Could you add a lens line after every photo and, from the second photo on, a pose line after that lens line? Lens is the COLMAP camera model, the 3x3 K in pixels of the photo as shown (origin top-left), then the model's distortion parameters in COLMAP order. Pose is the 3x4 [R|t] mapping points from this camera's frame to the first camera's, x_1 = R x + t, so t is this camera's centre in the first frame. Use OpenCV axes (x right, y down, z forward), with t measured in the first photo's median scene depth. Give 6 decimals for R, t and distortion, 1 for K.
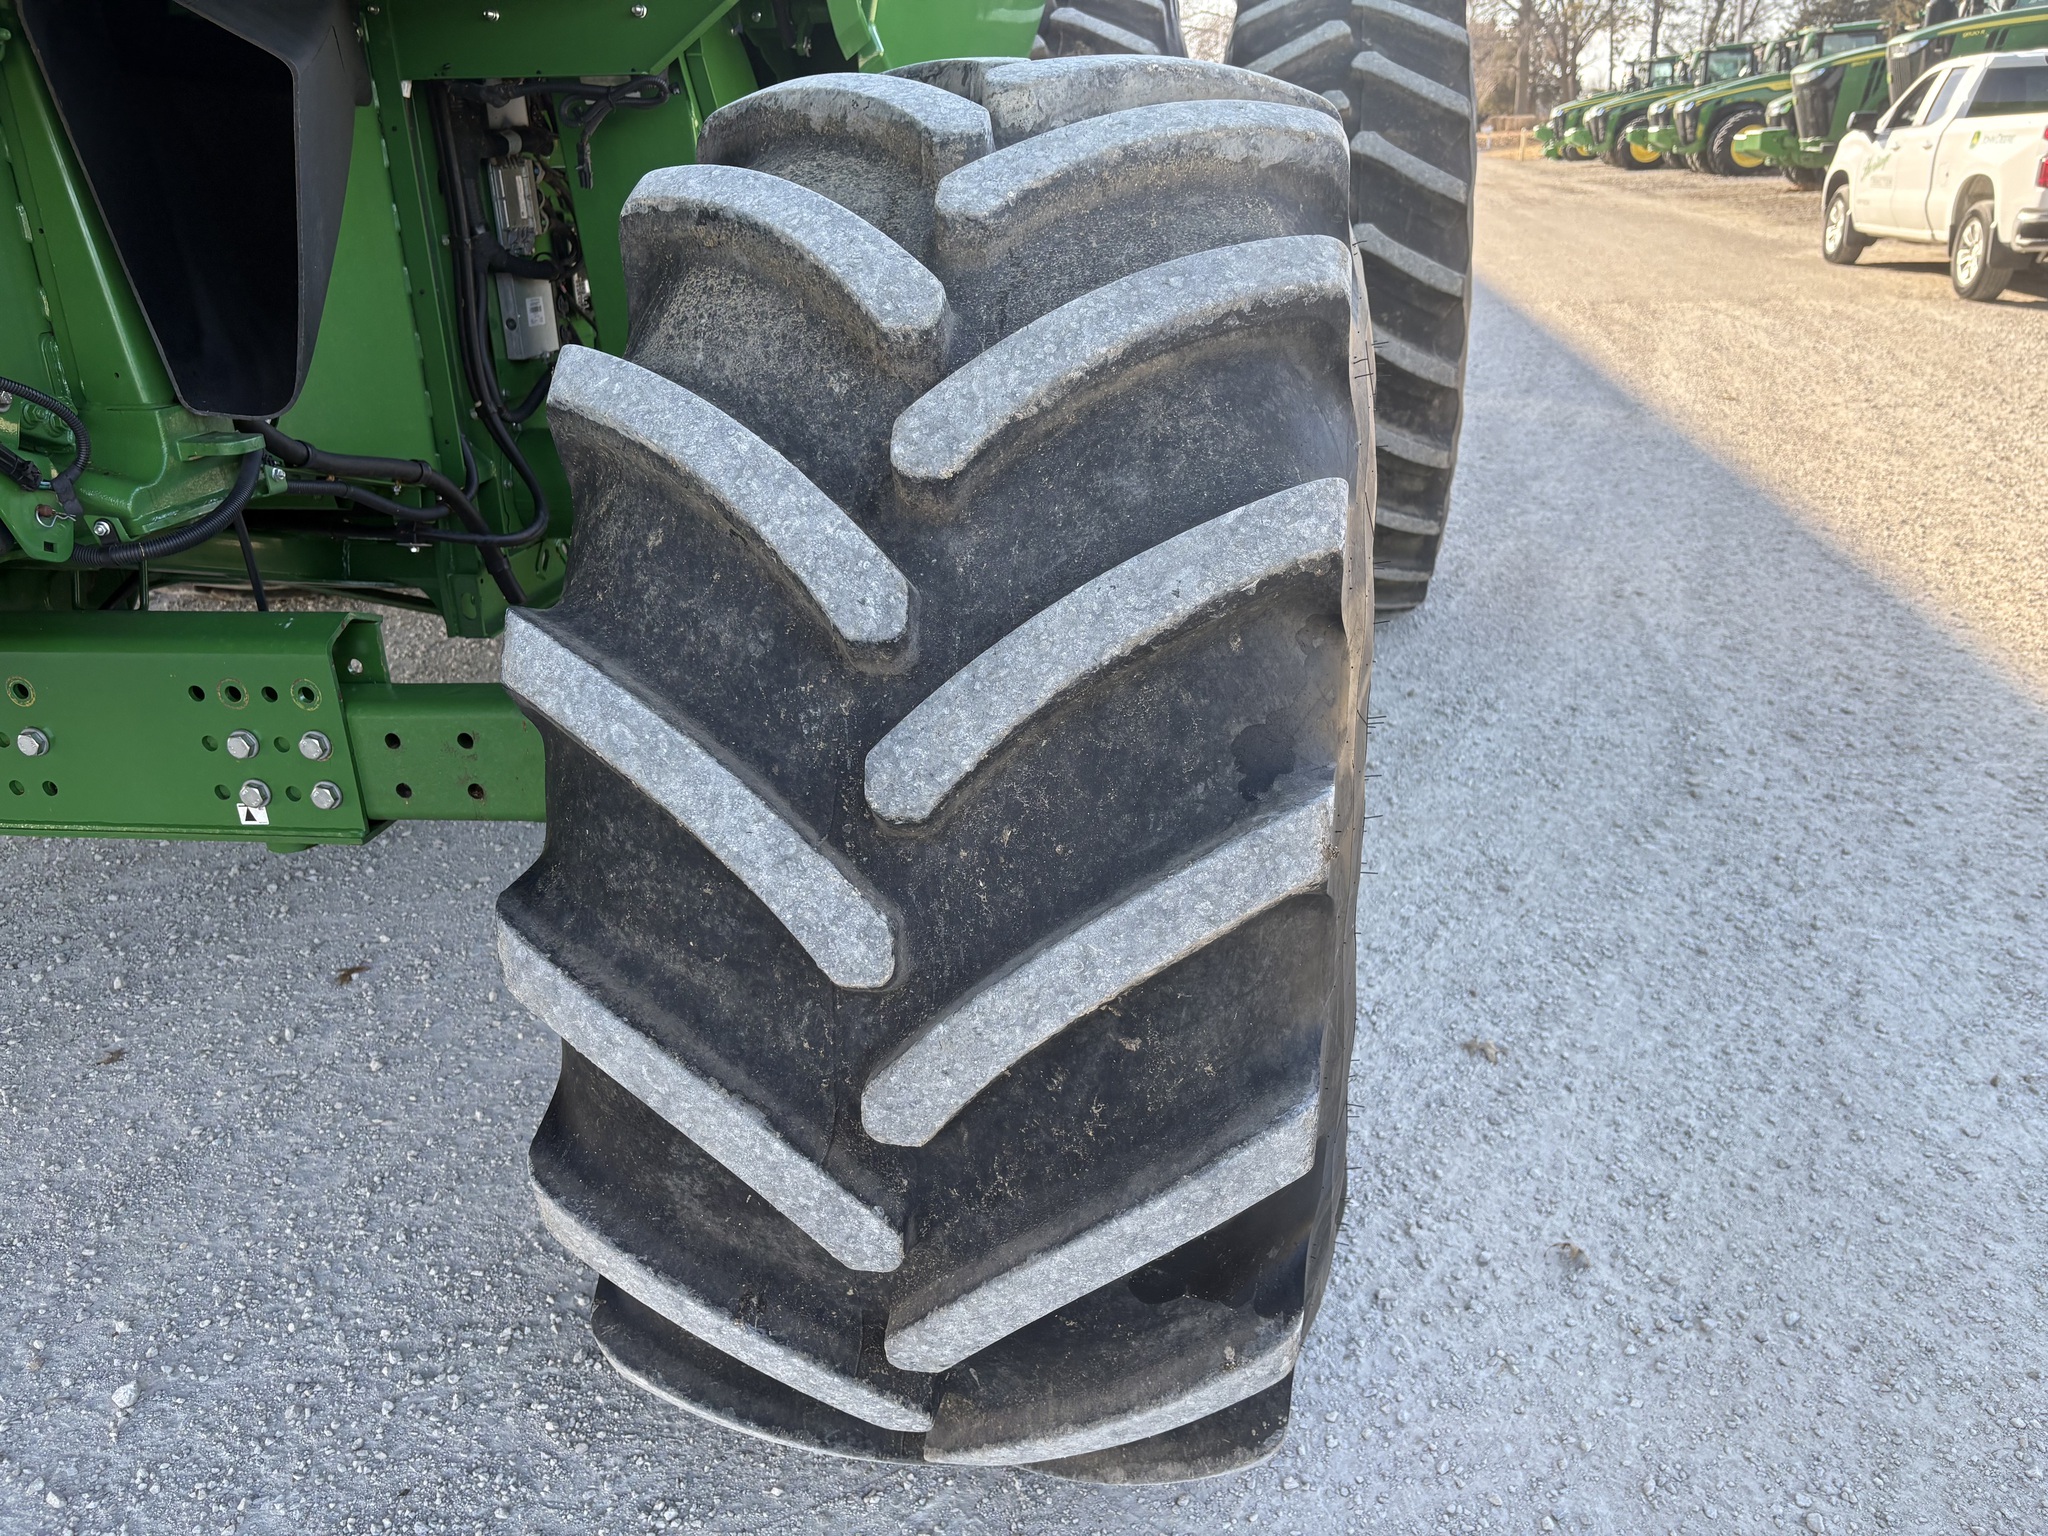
lens RADIAL K [[1586.1, 0, 1024.0], [0, 1586.1, 768.0], [0, 0, 1]] dist [-0.012742, -0.006697]
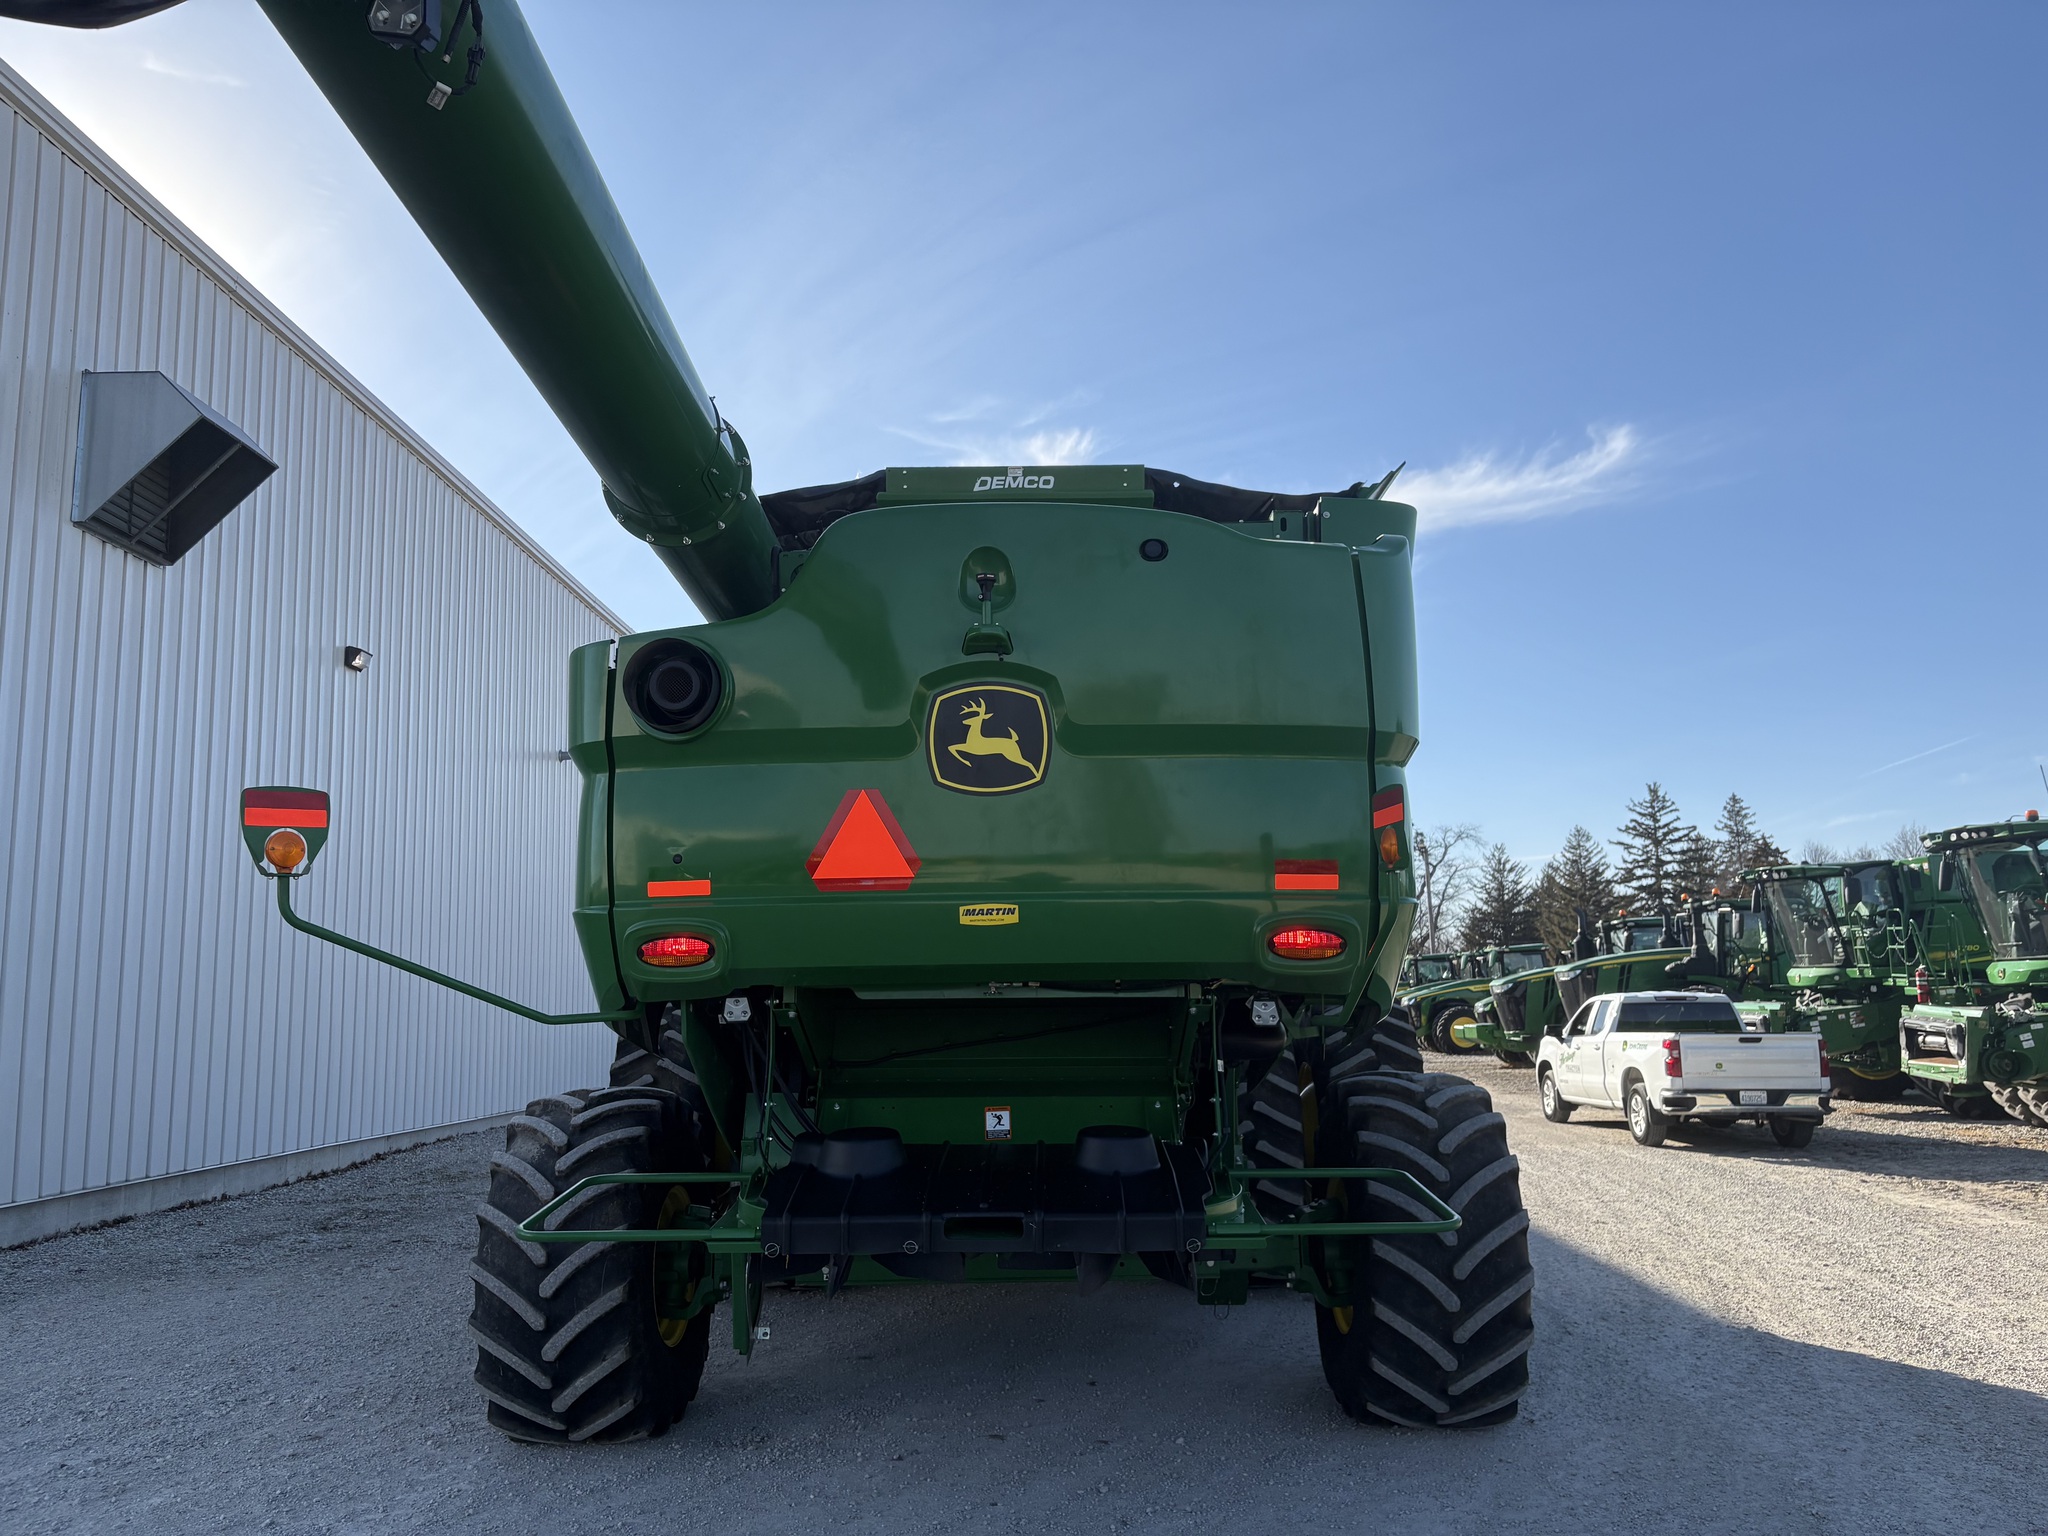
lens RADIAL K [[1528.9, 0, 1030.7], [0, 1528.9, 770.9], [0, 0, 1]] dist [0.046637, -0.046703]
pose [[0.989542, 0.040345, 0.138486, -0.202710], [0.035361, 0.862940, -0.504068, 0.116666], [-0.139842, 0.503693, 0.852489, -0.358420]]
